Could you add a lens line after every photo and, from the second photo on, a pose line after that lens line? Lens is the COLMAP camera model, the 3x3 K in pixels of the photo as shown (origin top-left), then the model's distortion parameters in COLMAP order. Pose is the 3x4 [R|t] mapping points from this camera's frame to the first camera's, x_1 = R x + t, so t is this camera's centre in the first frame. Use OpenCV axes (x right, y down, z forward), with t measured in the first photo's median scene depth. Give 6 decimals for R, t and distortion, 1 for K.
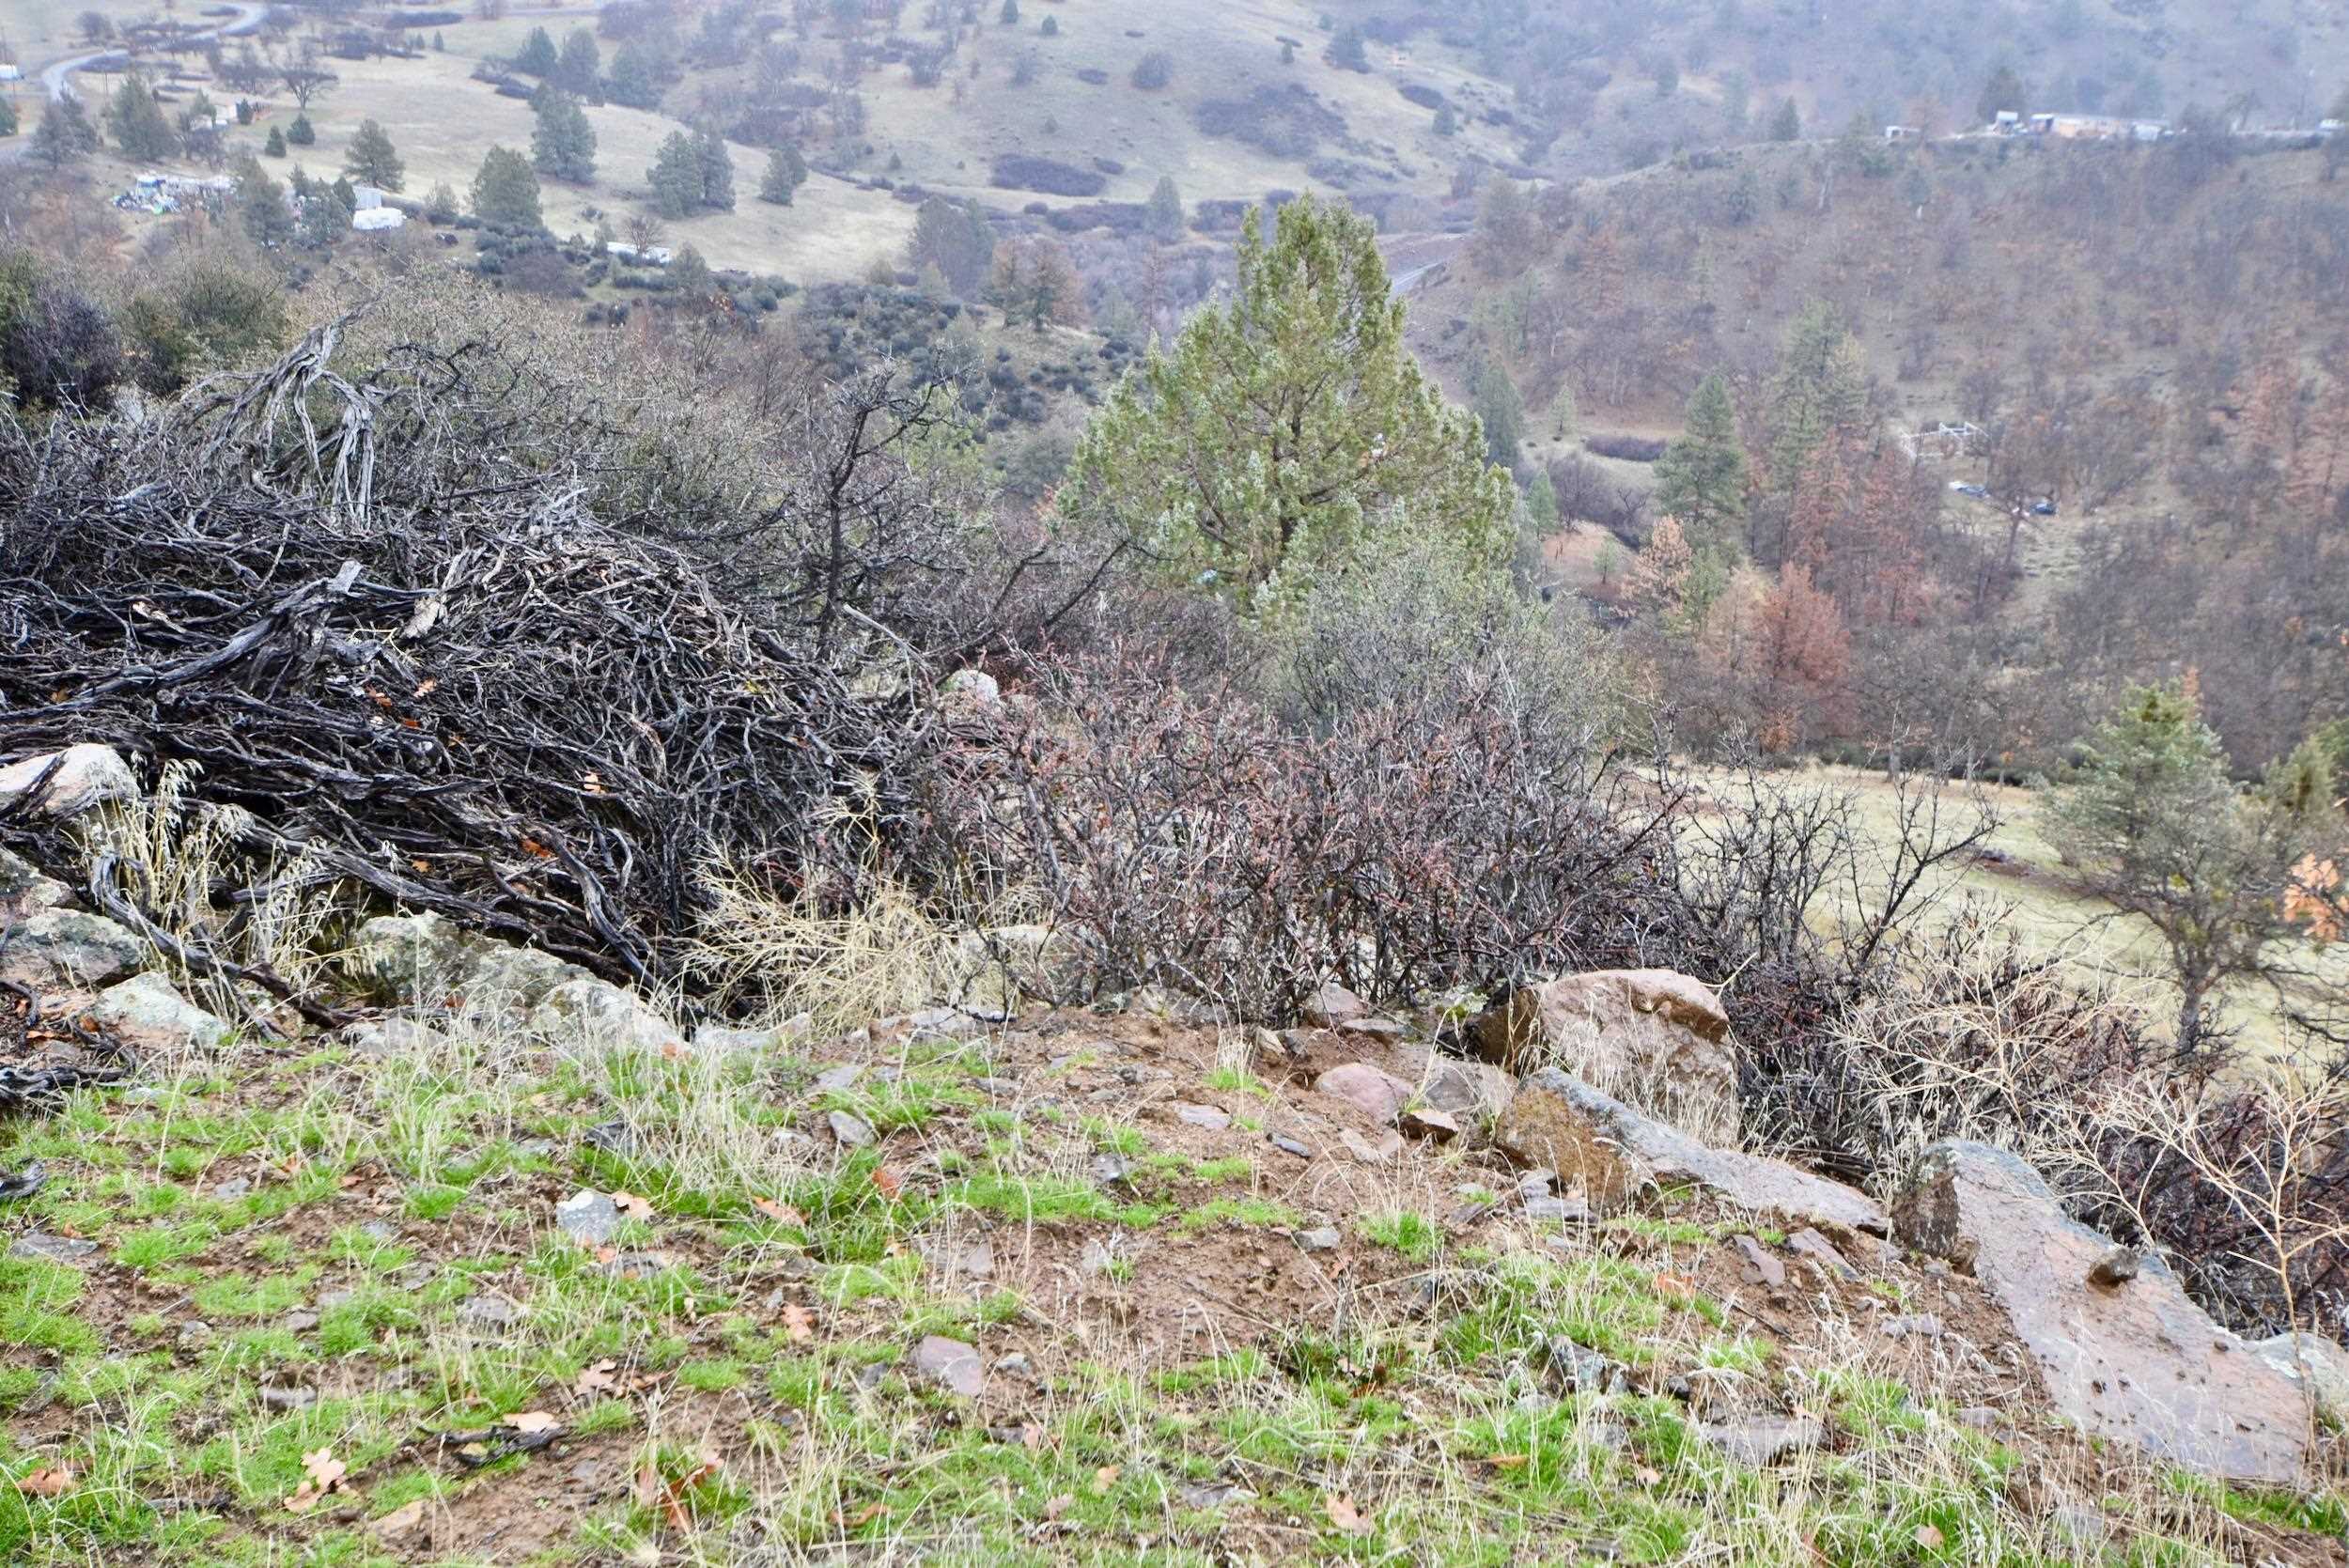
lens RADIAL K [[2385.9, 0, 1149.8], [0, 2385.9, 786.5], [0, 0, 1]] dist [-0.004914, 0.000000]
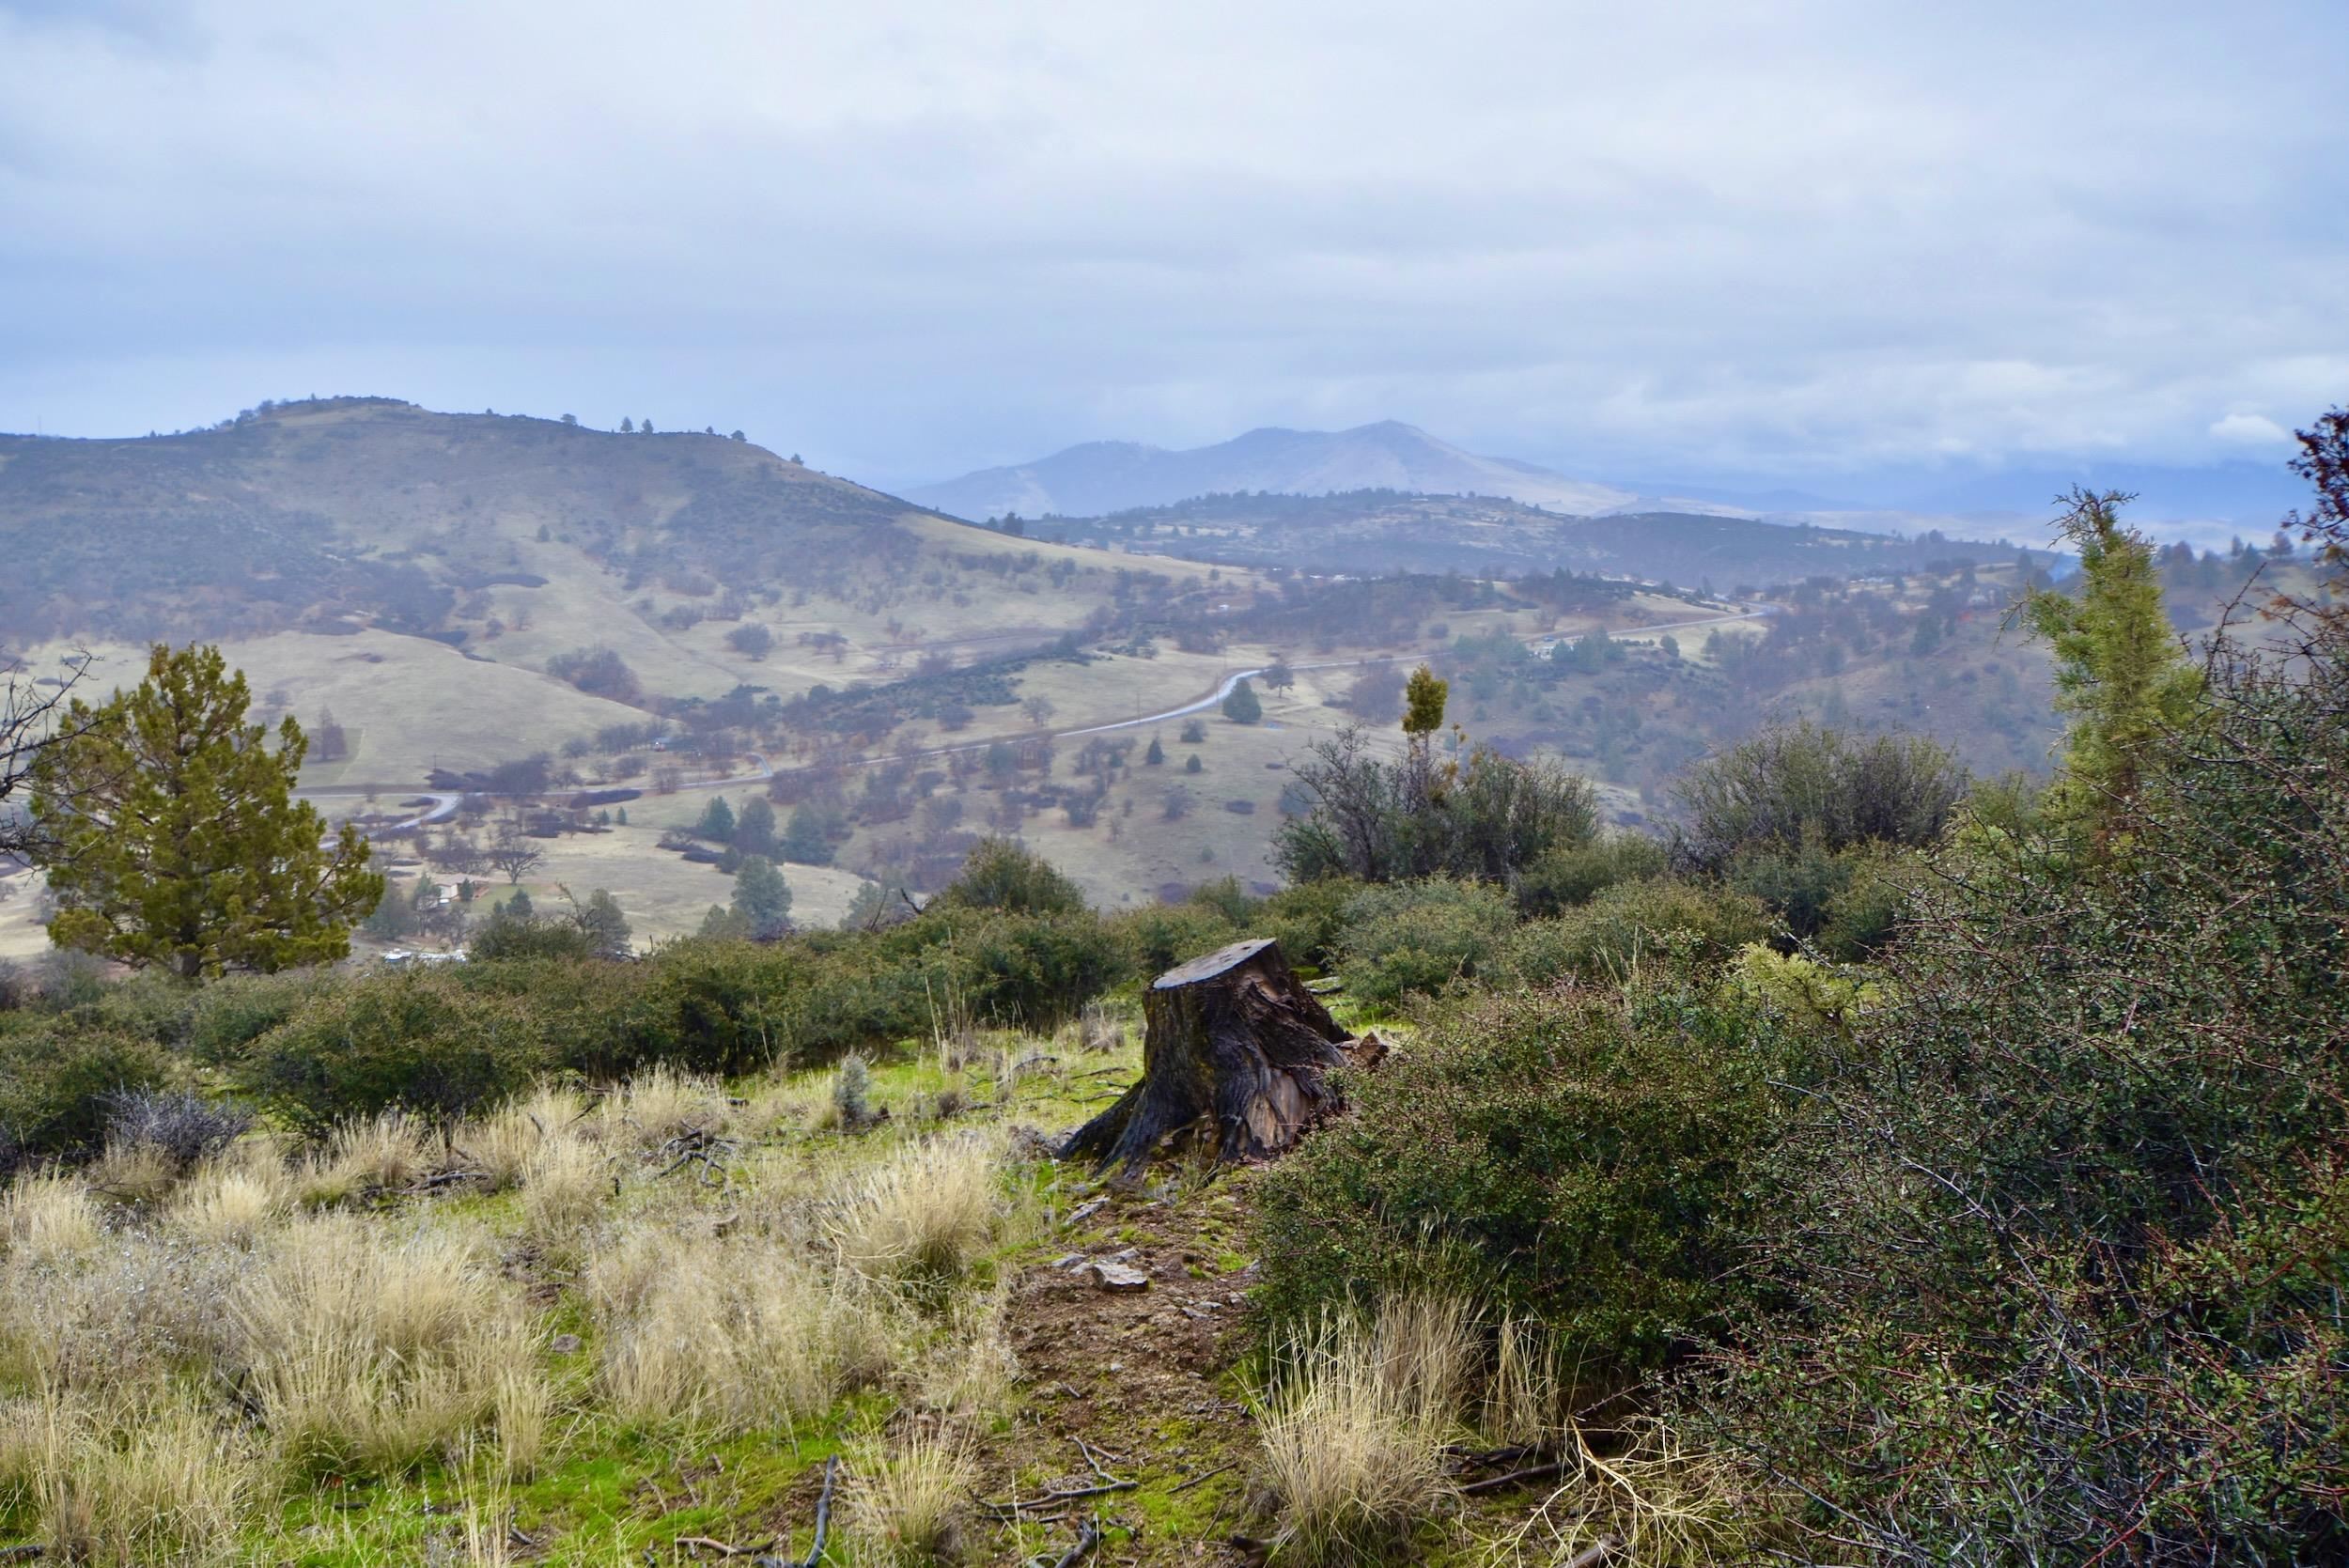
lens RADIAL K [[2385.9, 0, 1155.9], [0, 2385.9, 779.0], [0, 0, 1]] dist [-0.004914, 0.000000]
pose [[0.997249, -0.066559, -0.032636, -1.716465], [0.053823, 0.952850, -0.298630, 0.077049], [0.050974, 0.296052, 0.953811, -0.288990]]
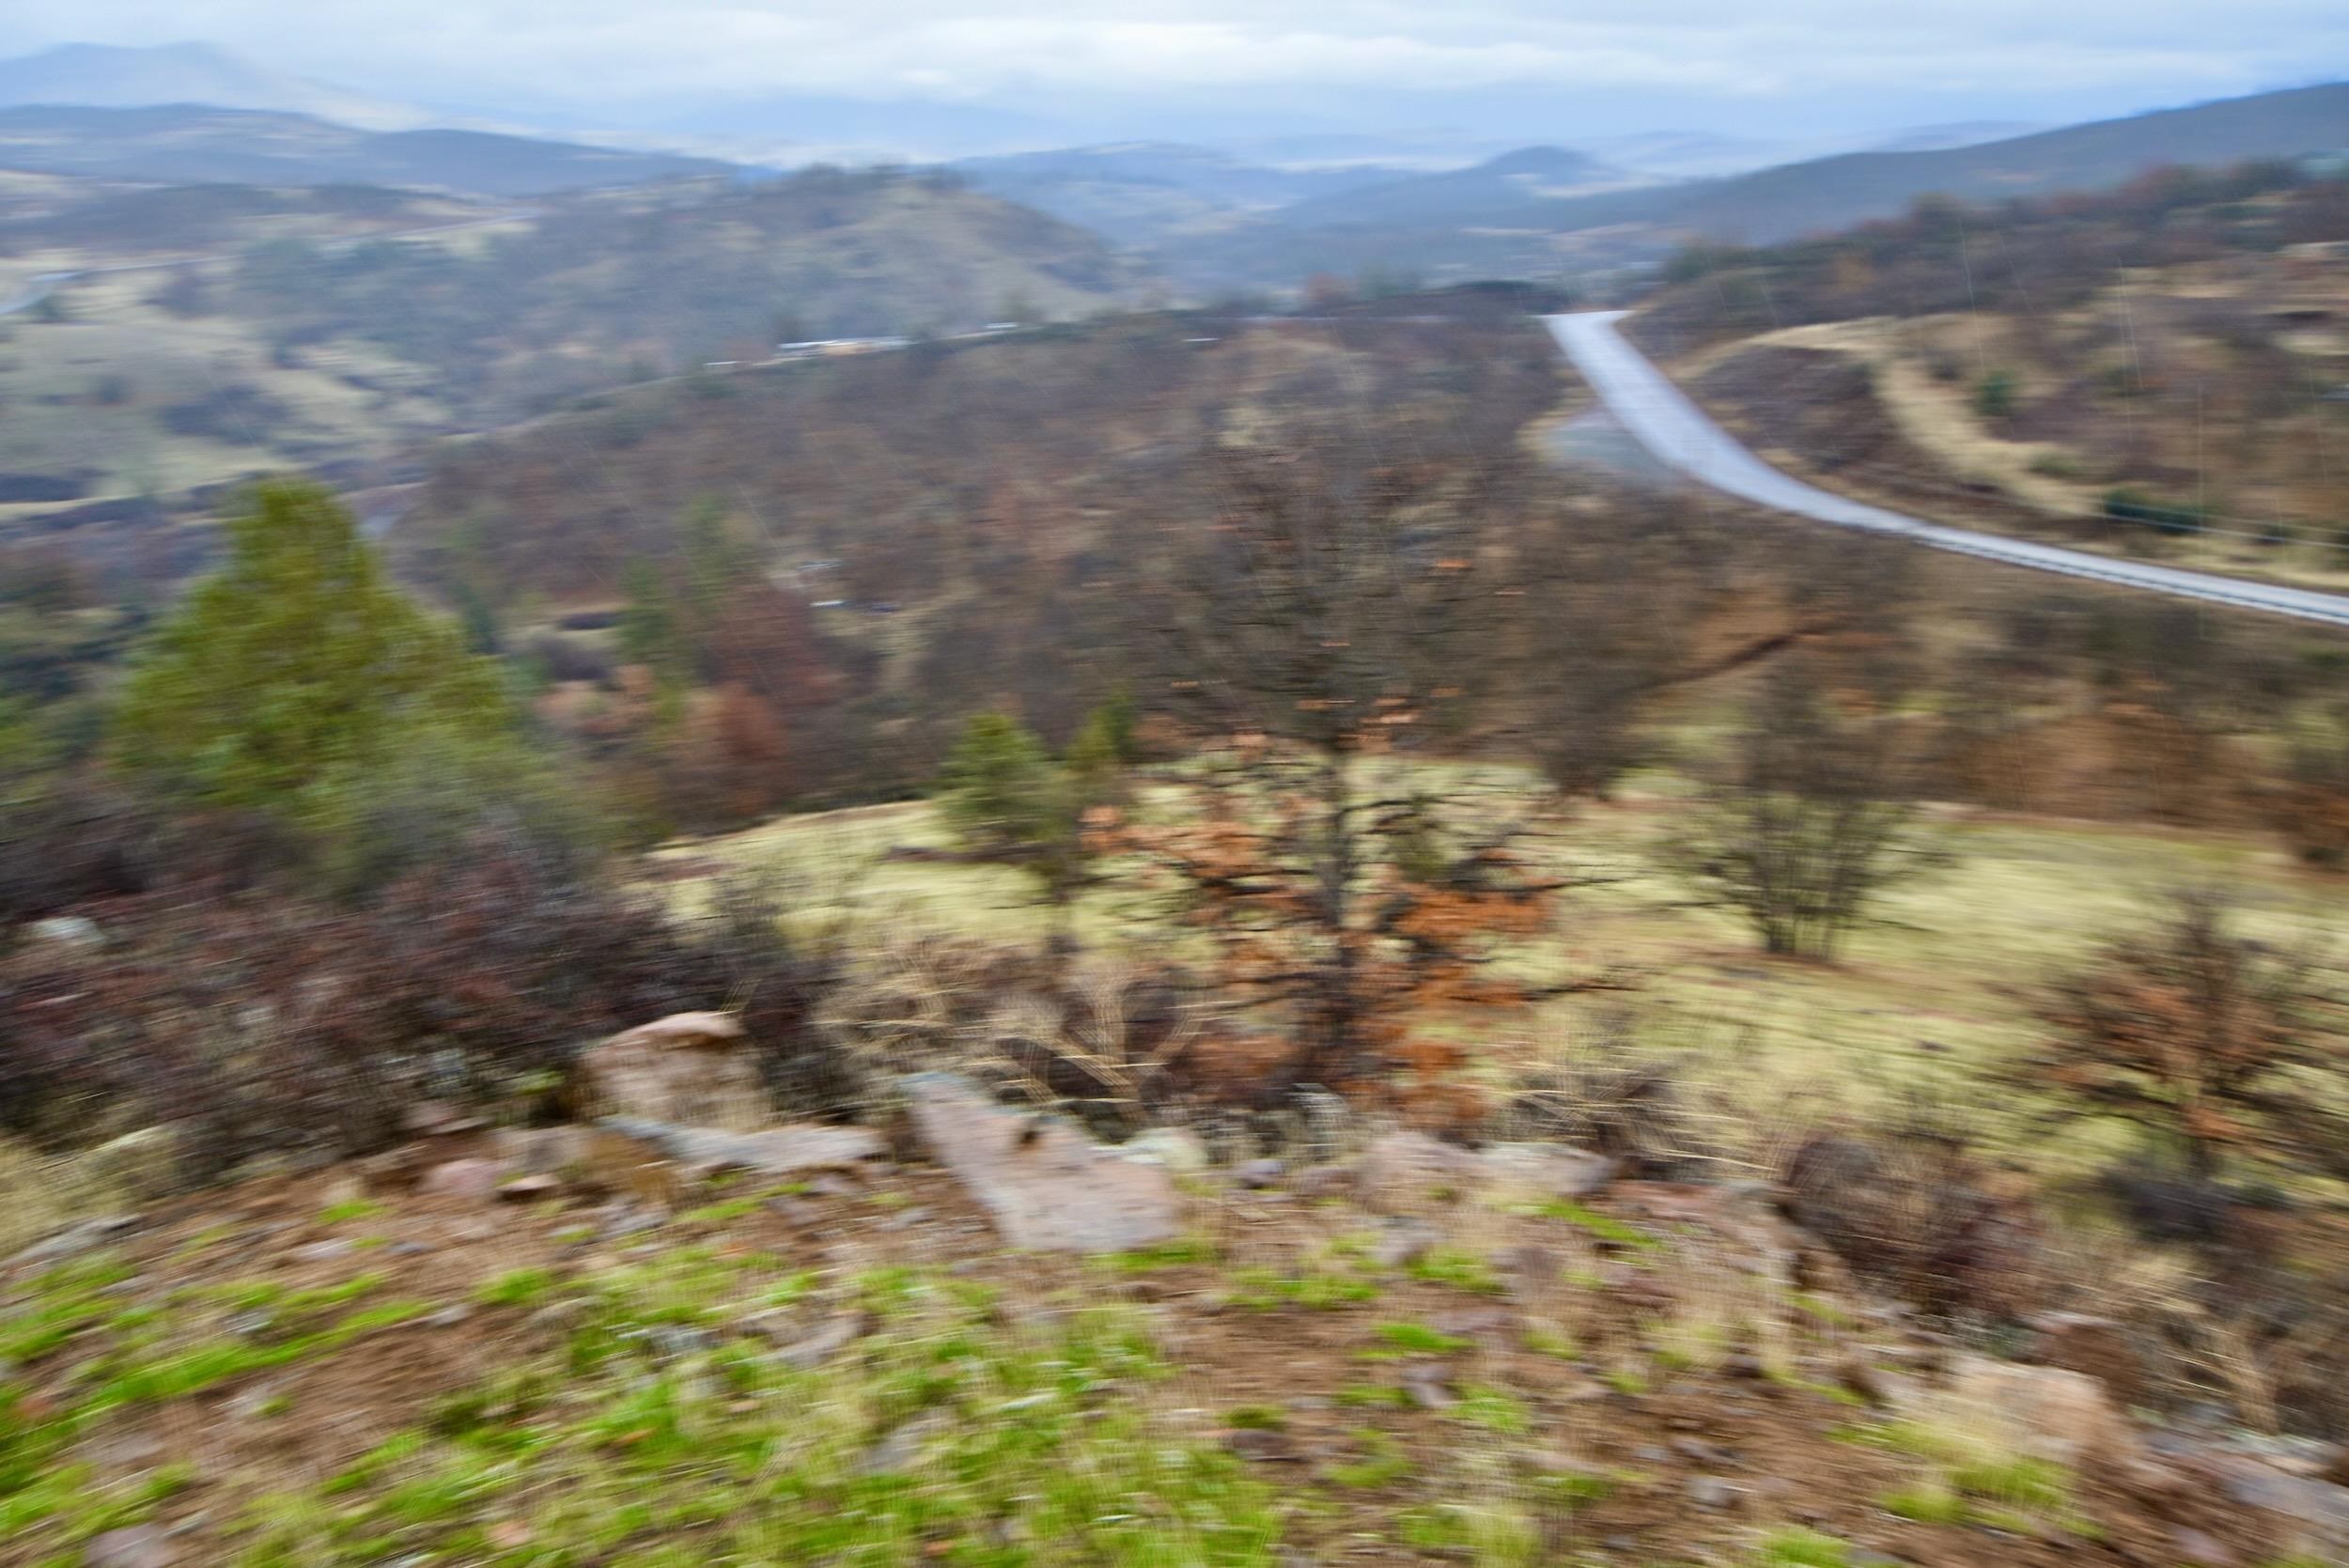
lens RADIAL K [[1743.0, 0, 1162.3], [0, 1743.0, 788.1], [0, 0, 1]] dist [-0.000916, -0.006958]
pose [[0.854848, -0.229761, 0.465236, 0.010264], [0.245121, 0.969083, 0.028192, -0.003389], [-0.457329, 0.089940, 0.884738, 0.002593]]
